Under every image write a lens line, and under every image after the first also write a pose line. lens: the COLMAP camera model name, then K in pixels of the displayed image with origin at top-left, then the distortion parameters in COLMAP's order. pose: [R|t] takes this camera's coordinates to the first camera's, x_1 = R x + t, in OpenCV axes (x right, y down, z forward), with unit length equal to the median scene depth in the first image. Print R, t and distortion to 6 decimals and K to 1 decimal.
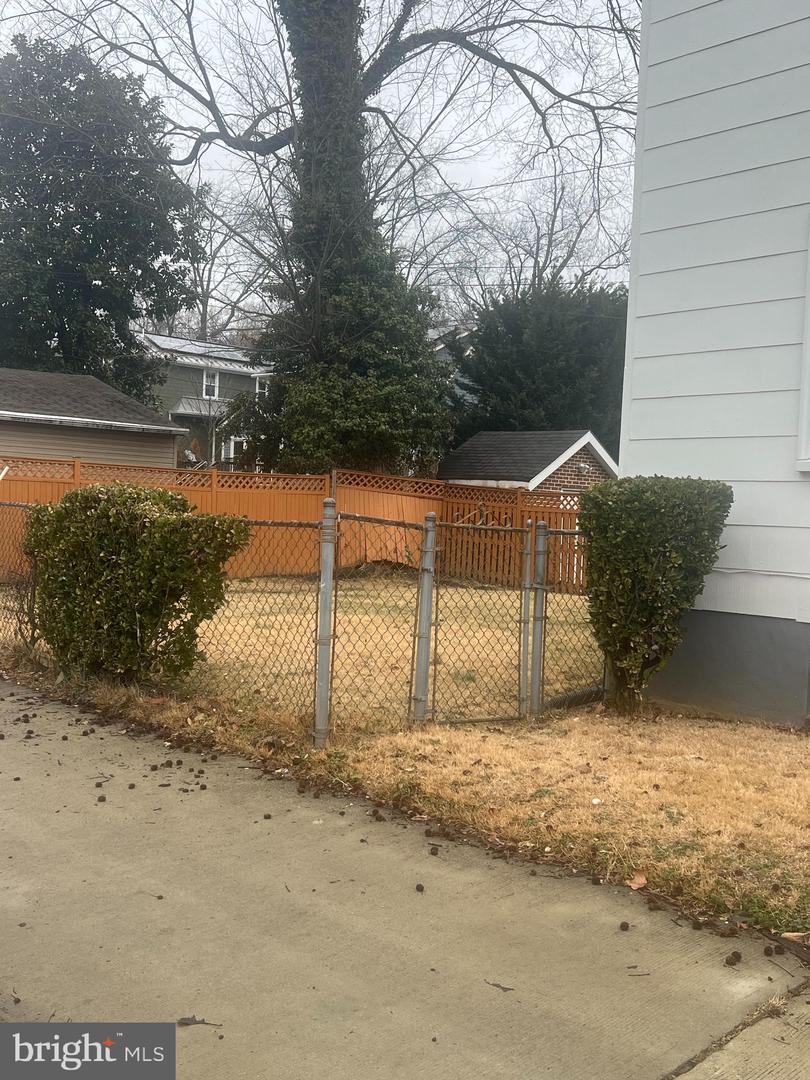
lens RADIAL K [[1133.2, 0, 399.6], [0, 1133.2, 559.5], [0, 0, 1]] dist [0.174462, -0.458986]
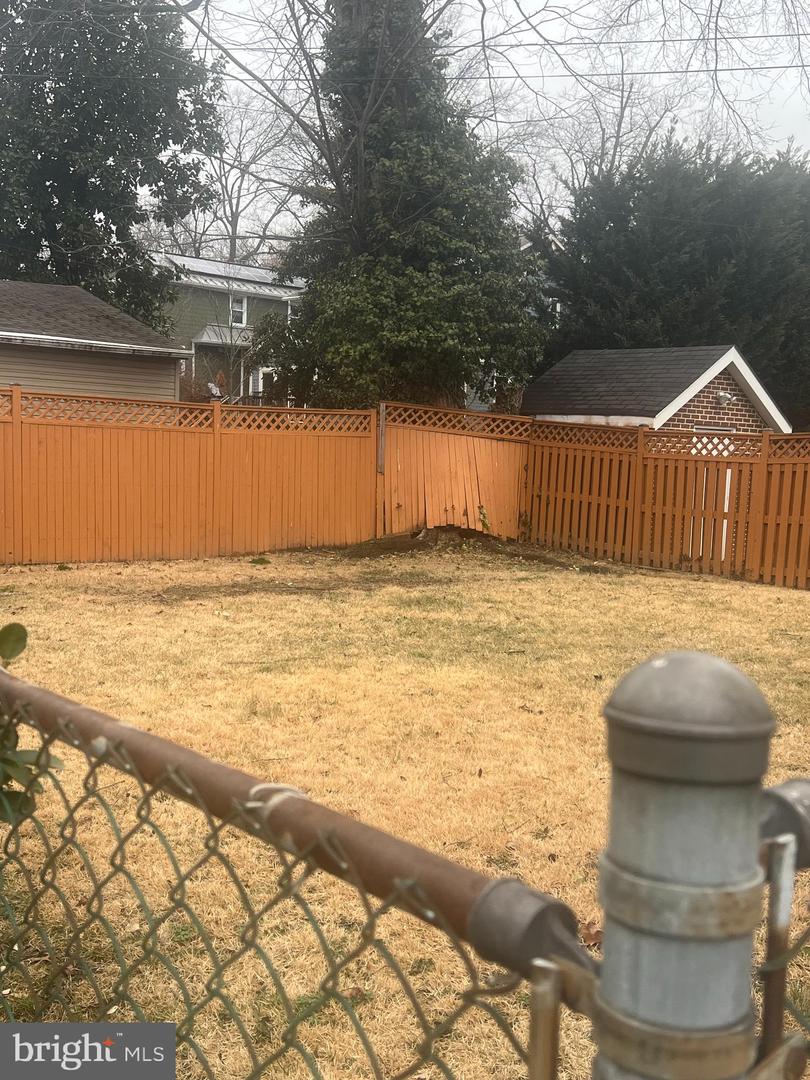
lens RADIAL K [[1133.2, 0, 399.6], [0, 1133.2, 559.5], [0, 0, 1]] dist [0.174462, -0.458986]
pose [[0.999453, 0.000491, -0.033063, -0.020021], [0.001338, 0.998470, 0.055281, -0.016396], [0.033040, -0.055295, 0.997923, 0.234190]]
